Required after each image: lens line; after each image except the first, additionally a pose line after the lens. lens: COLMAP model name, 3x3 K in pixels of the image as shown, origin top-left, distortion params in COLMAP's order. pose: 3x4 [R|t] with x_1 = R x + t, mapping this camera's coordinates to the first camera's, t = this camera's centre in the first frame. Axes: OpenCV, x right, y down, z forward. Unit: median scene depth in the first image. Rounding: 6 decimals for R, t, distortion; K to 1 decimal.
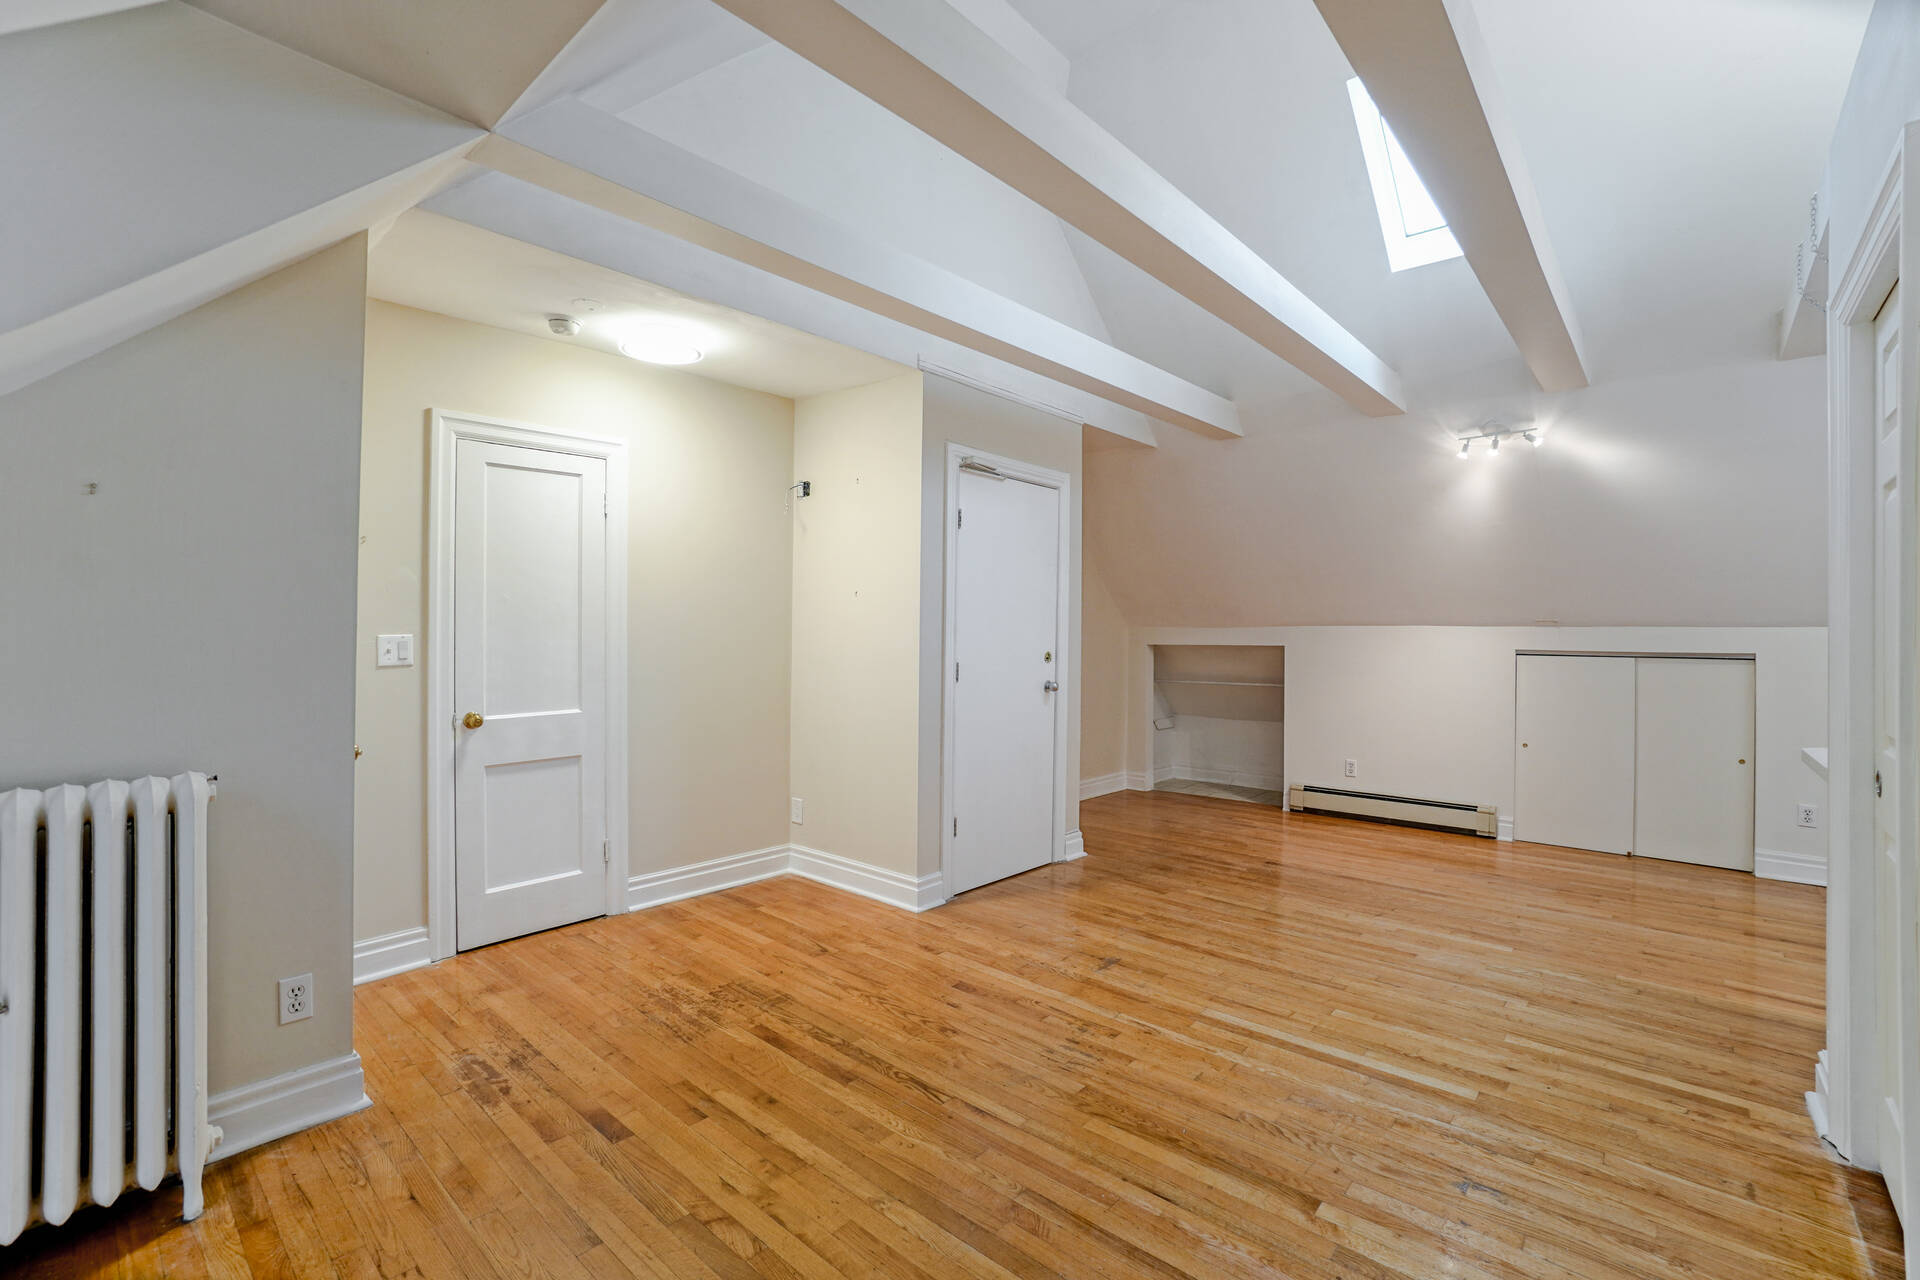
lens RADIAL K [[848.5, 0, 952.6], [0, 848.5, 628.7], [0, 0, 1]] dist [-0.057392, 0.023855]
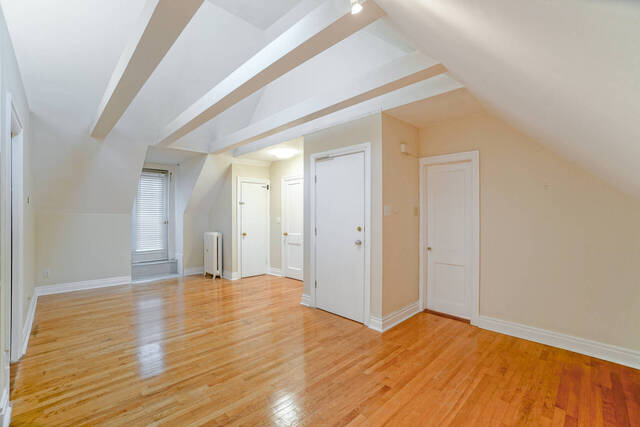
lens RADIAL K [[283.2, 0, 317.1], [0, 283.2, 213.6], [0, 0, 1]] dist [-0.069918, 0.023794]
pose [[-0.072446, -0.010791, -0.997314, 1.026488], [0.002868, 0.999935, -0.011027, 0.001164], [0.997368, -0.003659, -0.072410, 1.130154]]
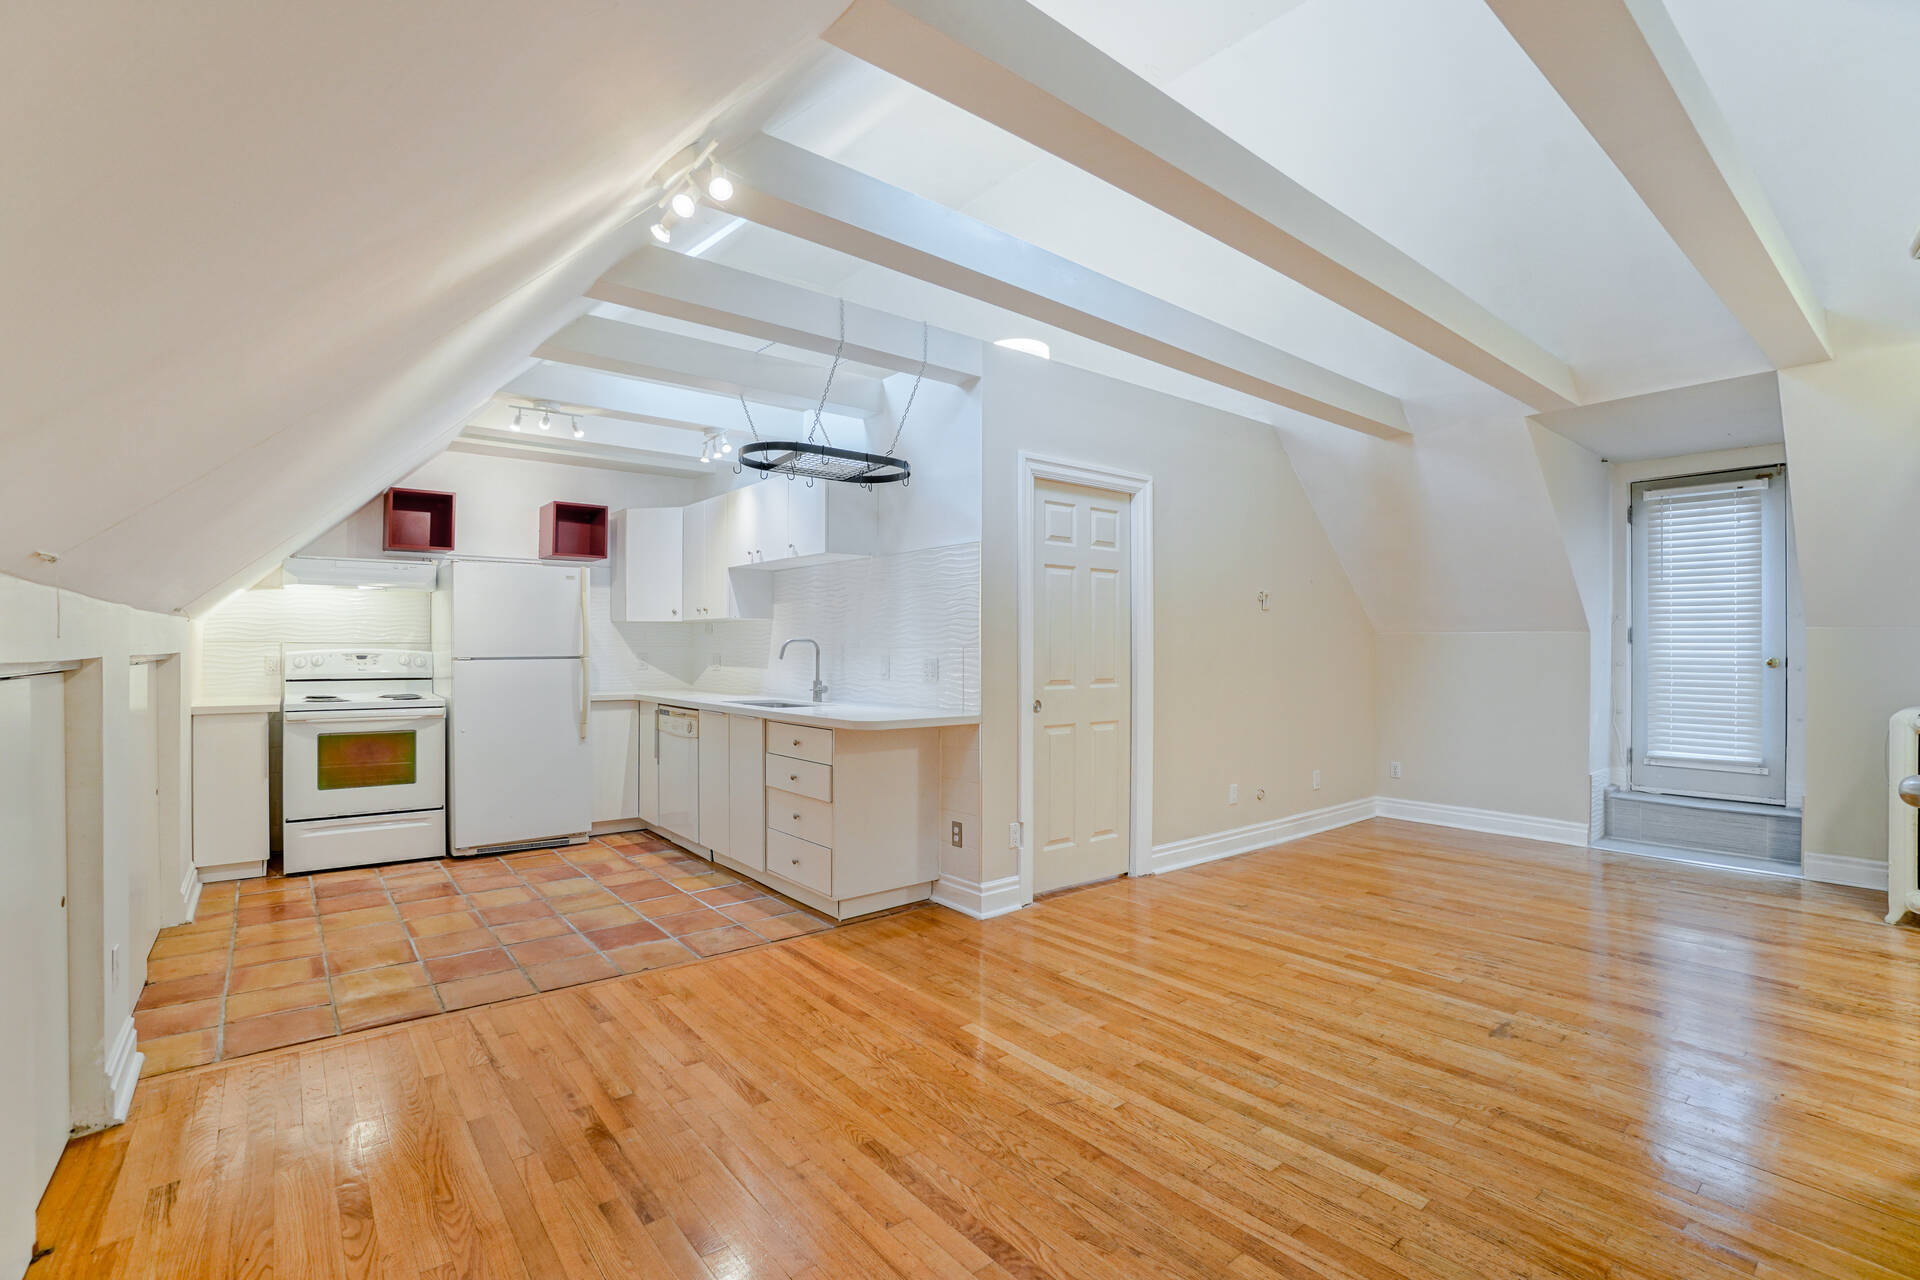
lens RADIAL K [[867.3, 0, 950.5], [0, 867.3, 642.1], [0, 0, 1]] dist [-0.069465, 0.024369]
pose [[-0.985284, -0.008885, 0.170697, 0.491990], [-0.010306, 0.999919, -0.007437, 0.023618], [-0.170617, -0.009087, -0.985296, 1.610499]]
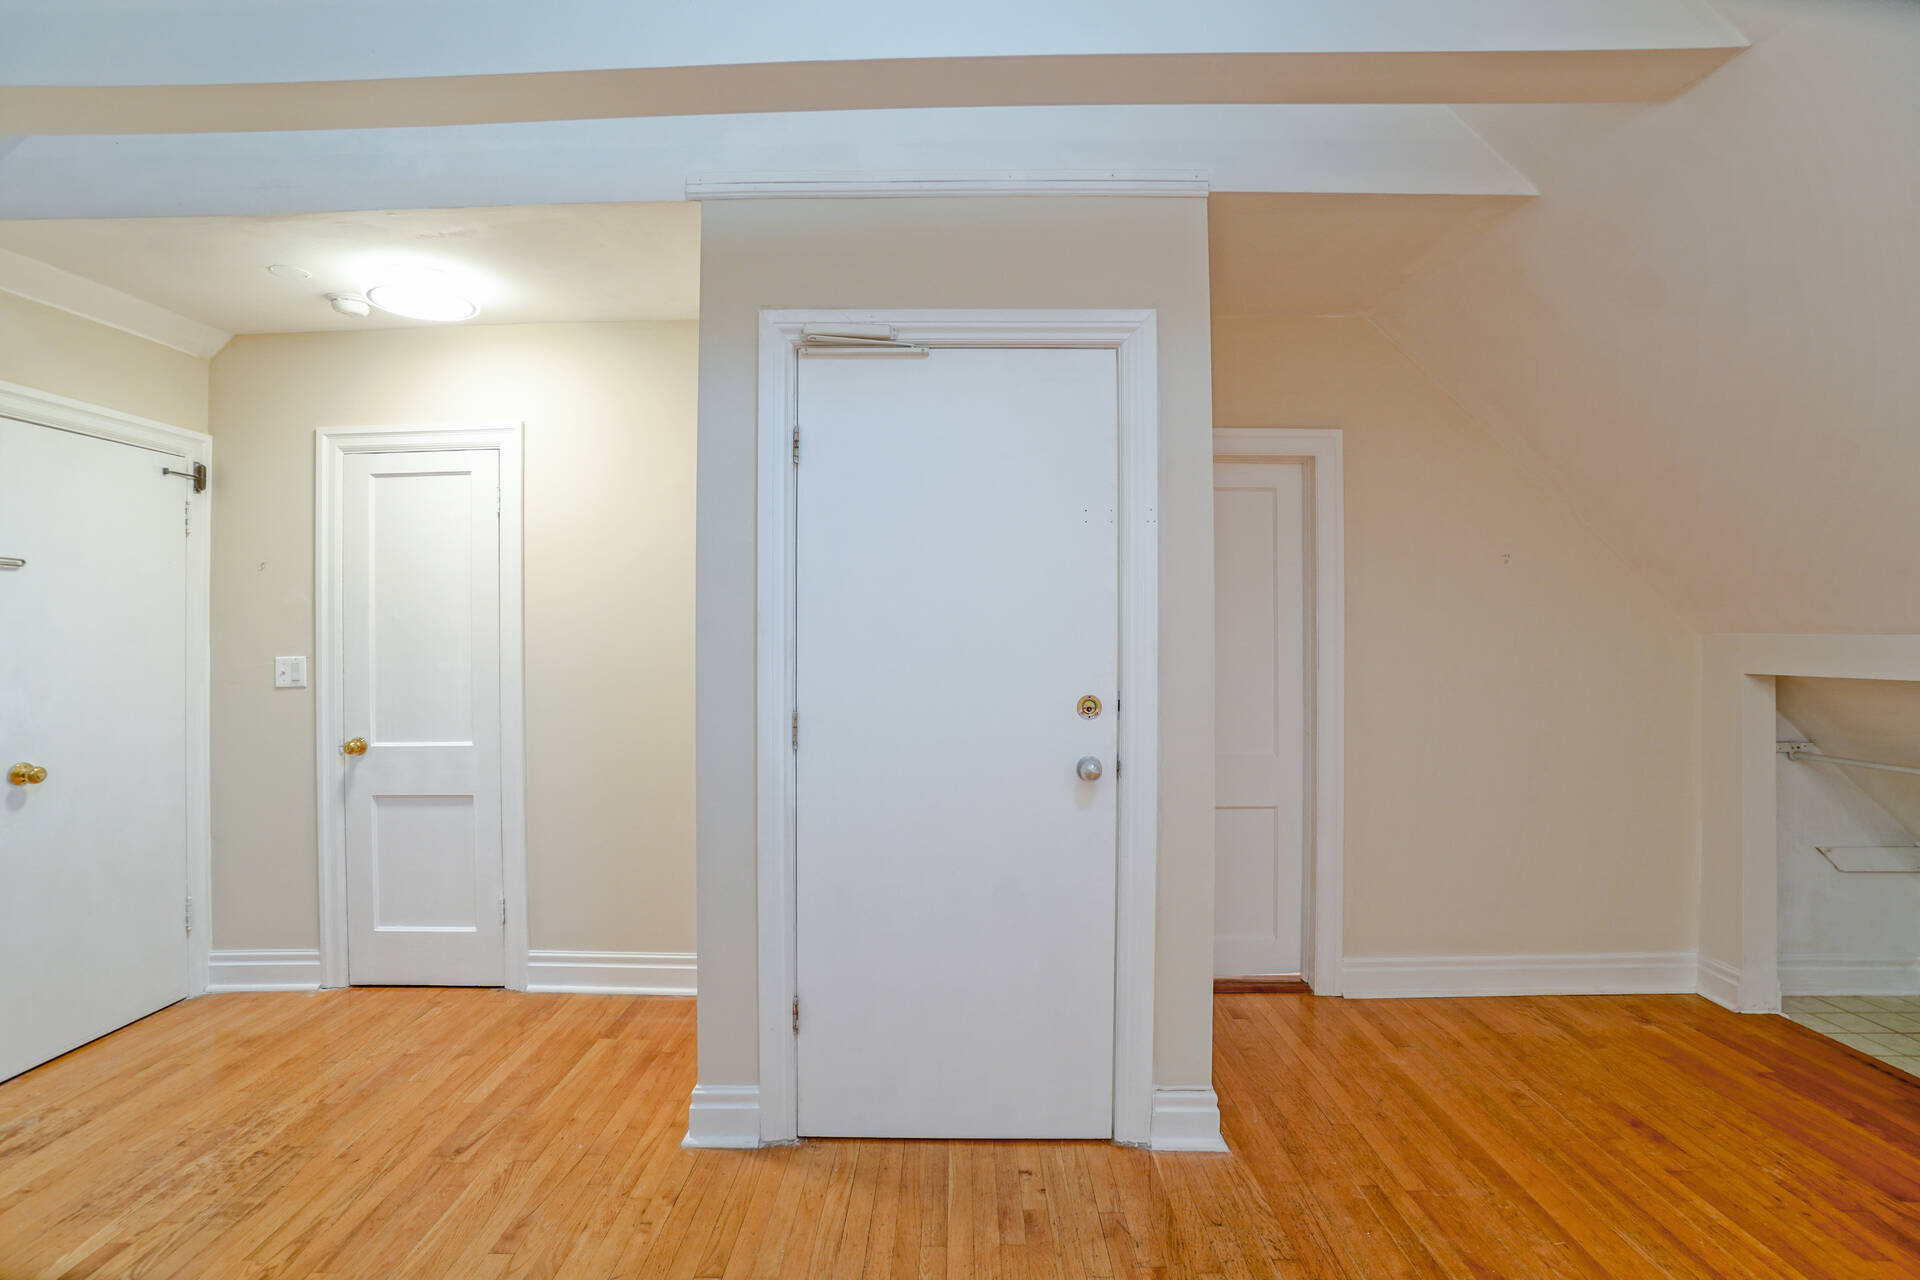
lens RADIAL K [[854.7, 0, 955.9], [0, 854.7, 630.7], [0, 0, 1]] dist [-0.067197, 0.024154]
pose [[0.659310, -0.013275, -0.751754, 0.503766], [0.009644, 0.999911, -0.009198, -0.006002], [0.751809, -0.001186, 0.659380, 0.756898]]
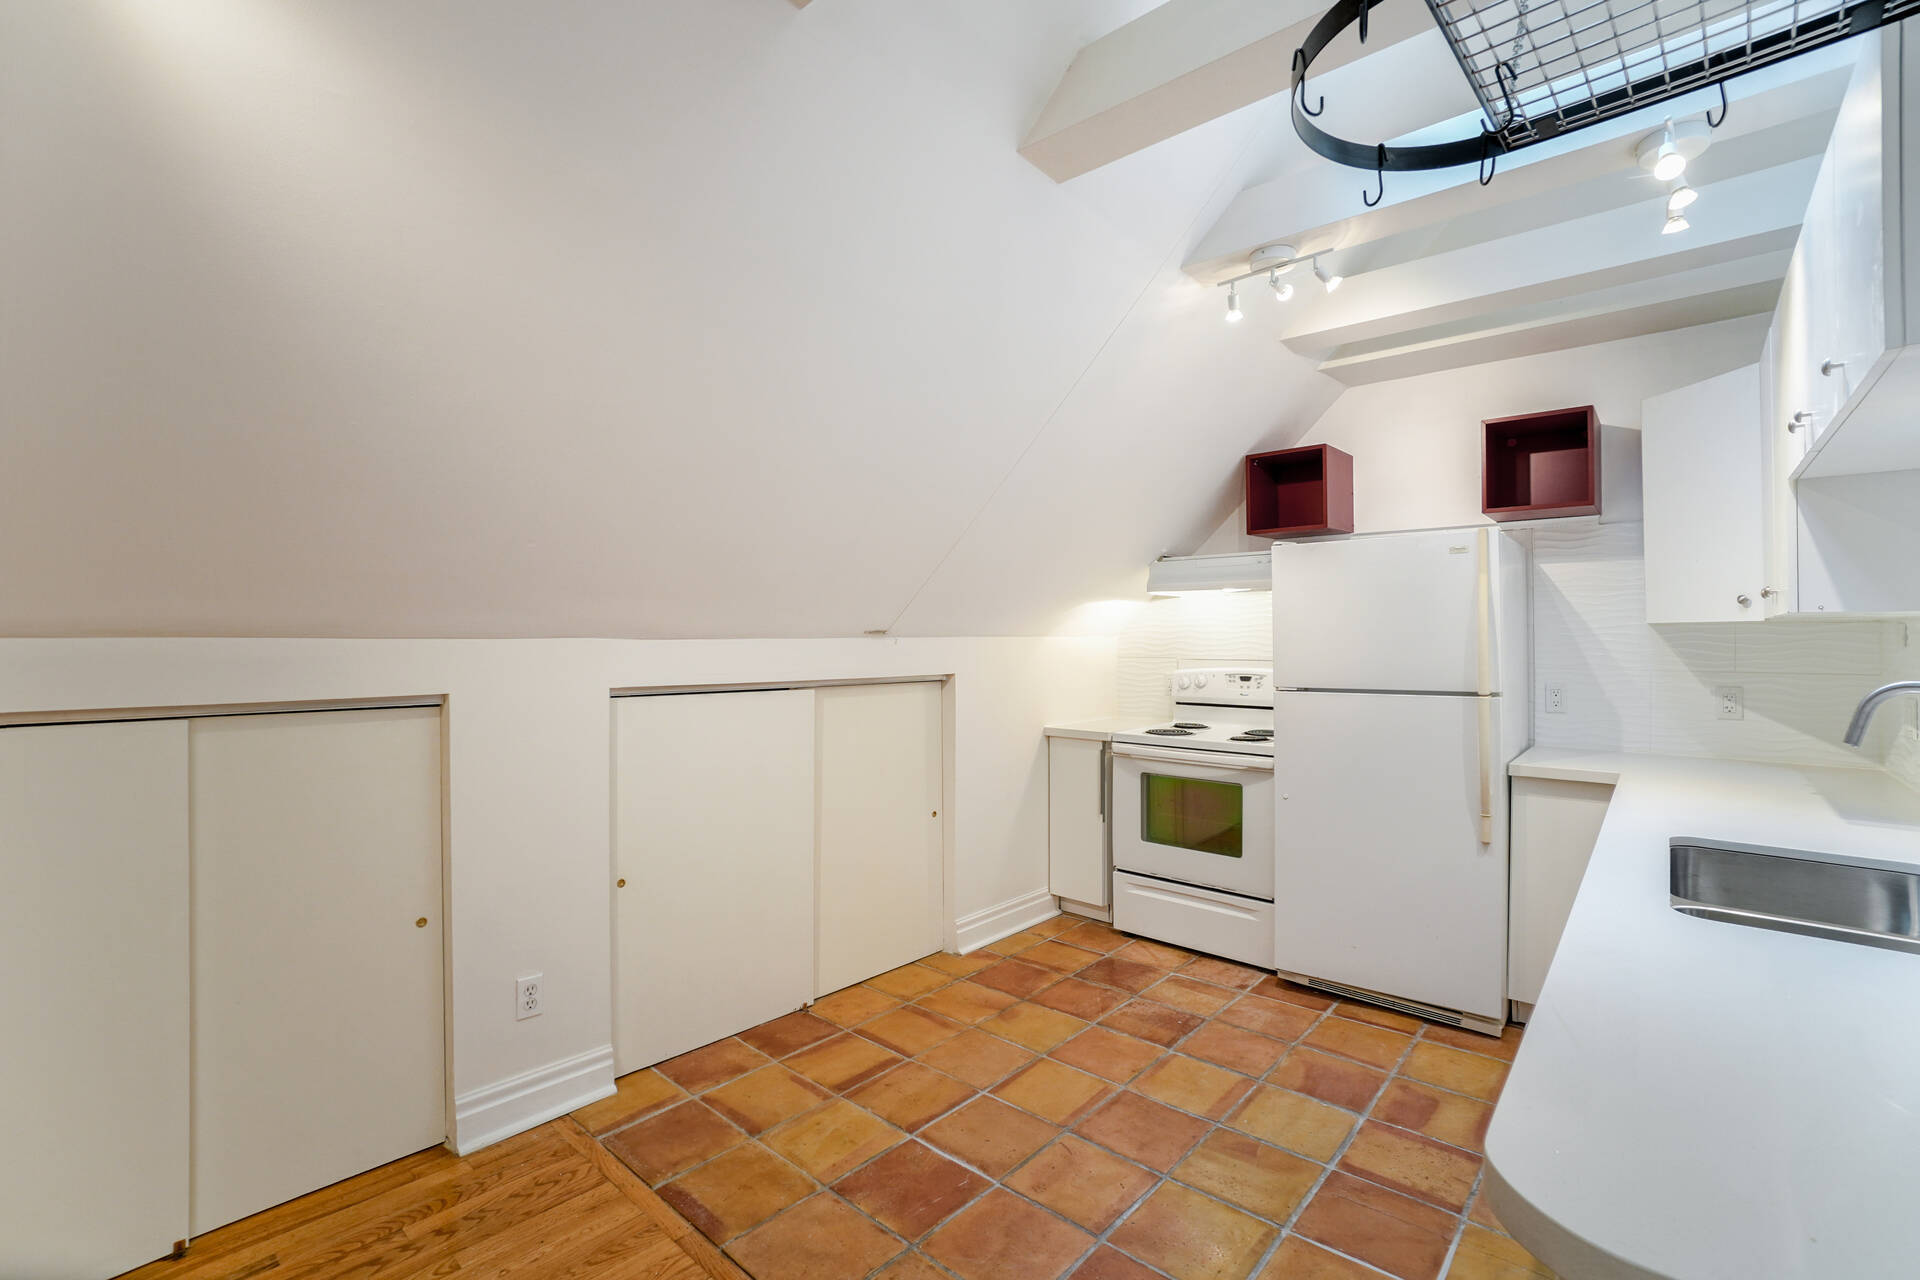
lens RADIAL K [[854.7, 0, 955.9], [0, 854.7, 630.7], [0, 0, 1]] dist [-0.067197, 0.024154]
pose [[0.010586, 0.003538, 0.999938, 0.576536], [-0.004633, 0.999983, -0.003489, -0.006843], [-0.999933, -0.004596, 0.010602, 0.814550]]
